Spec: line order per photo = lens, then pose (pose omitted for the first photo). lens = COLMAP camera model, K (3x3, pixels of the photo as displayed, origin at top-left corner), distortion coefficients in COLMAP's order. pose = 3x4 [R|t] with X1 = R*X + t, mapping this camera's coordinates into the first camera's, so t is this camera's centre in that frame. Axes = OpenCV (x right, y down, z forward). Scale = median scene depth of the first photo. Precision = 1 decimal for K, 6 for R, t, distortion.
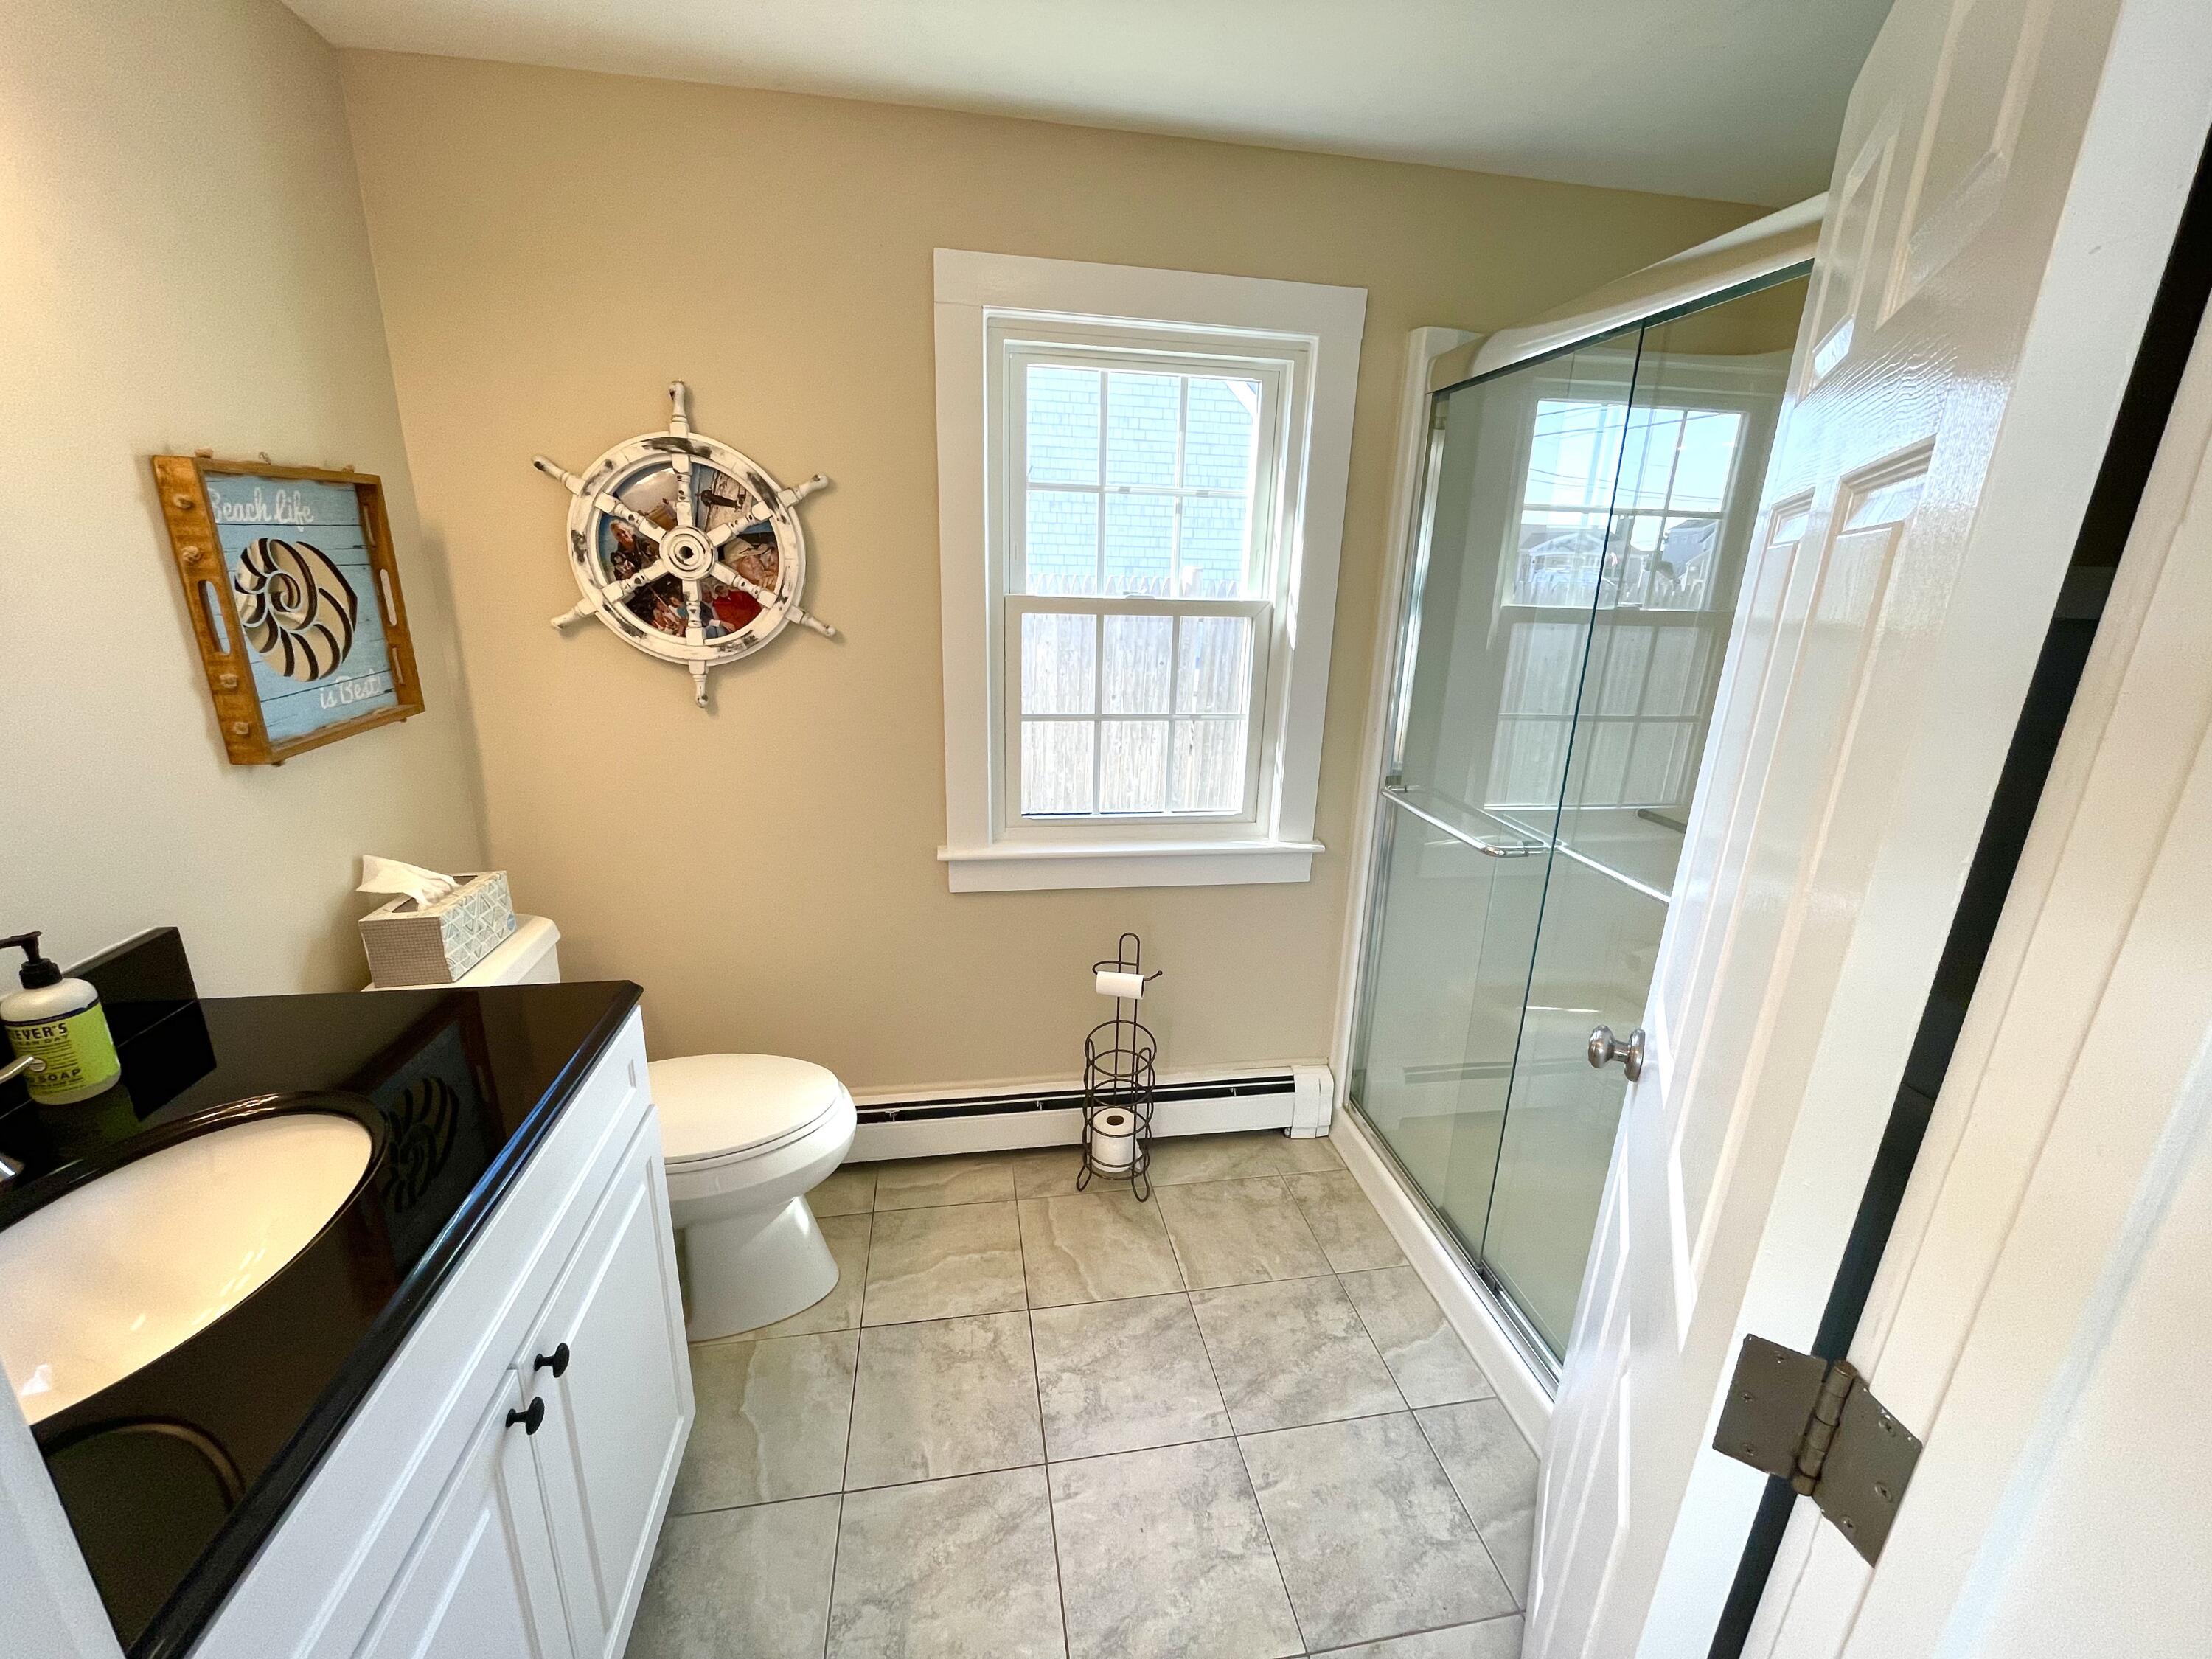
lens RADIAL K [[894.6, 0, 1104.7], [0, 894.6, 821.0], [0, 0, 1]] dist [-0.001827, -0.000166]
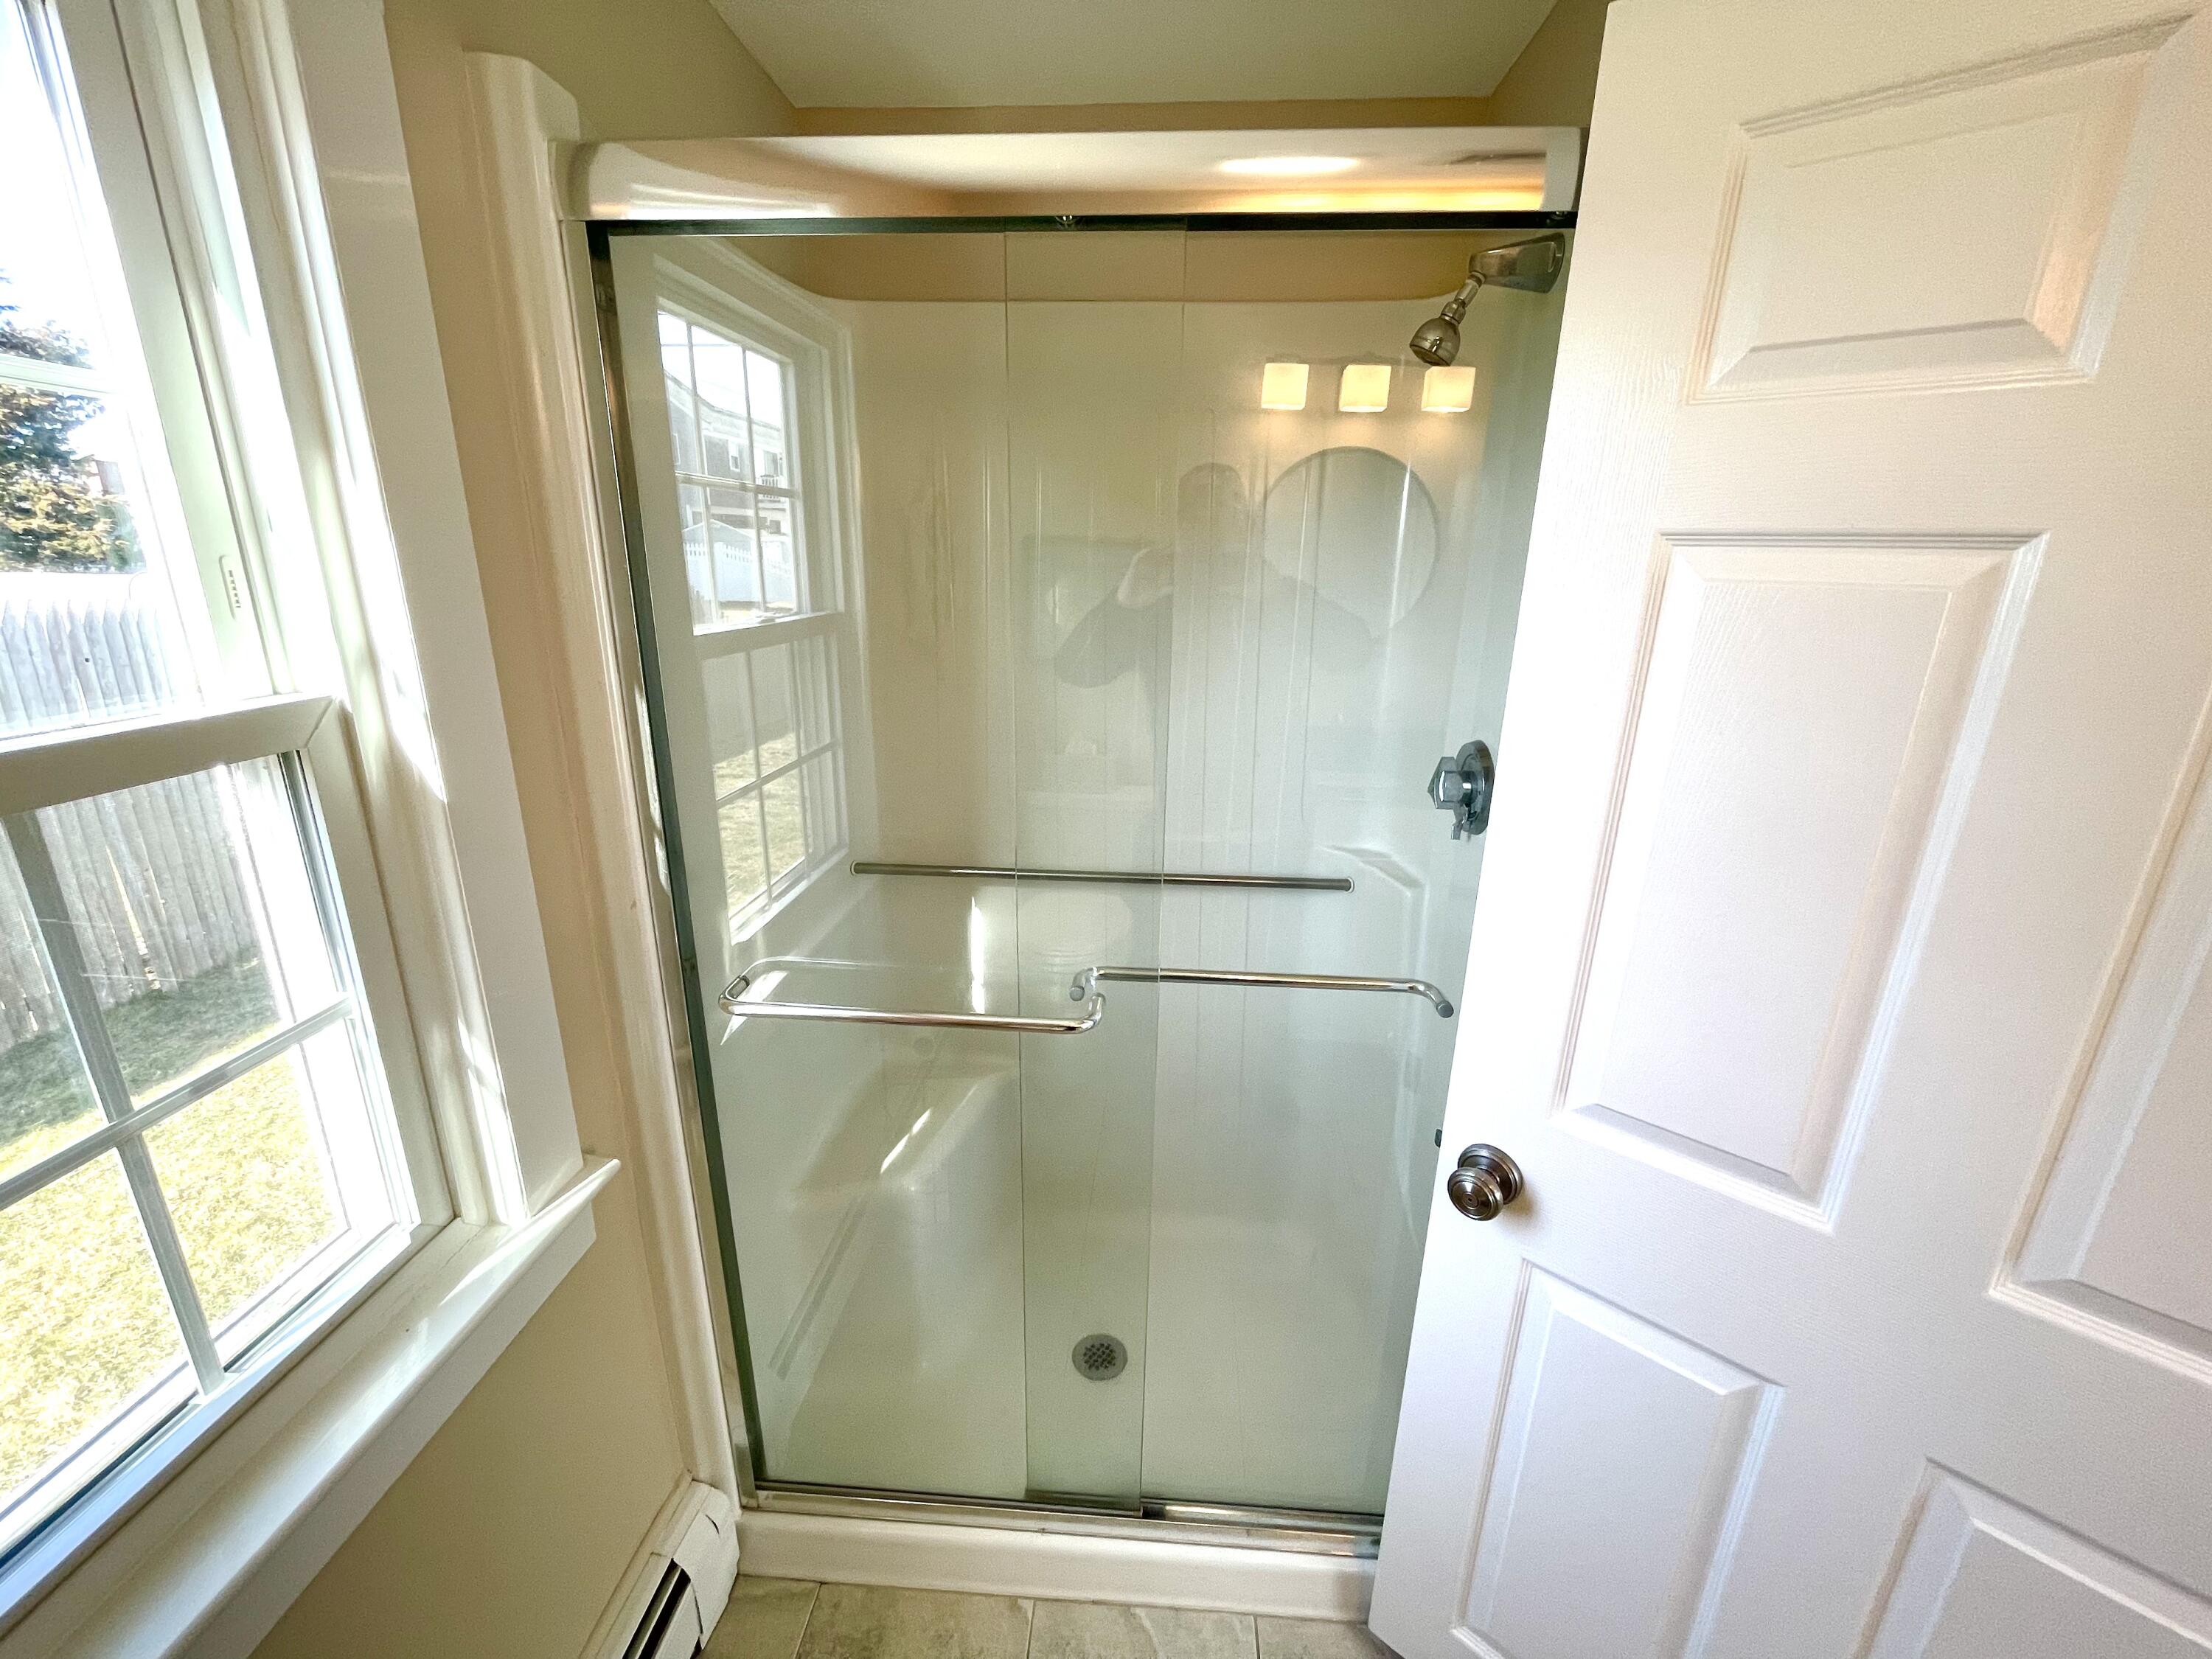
lens RADIAL K [[894.6, 0, 1109.3], [0, 894.6, 835.3], [0, 0, 1]] dist [-0.001827, -0.000166]
pose [[0.230231, -0.320881, 0.918711, -0.083182], [0.268310, 0.928410, 0.257029, -0.201650], [-0.935416, 0.187323, 0.299845, 0.616741]]
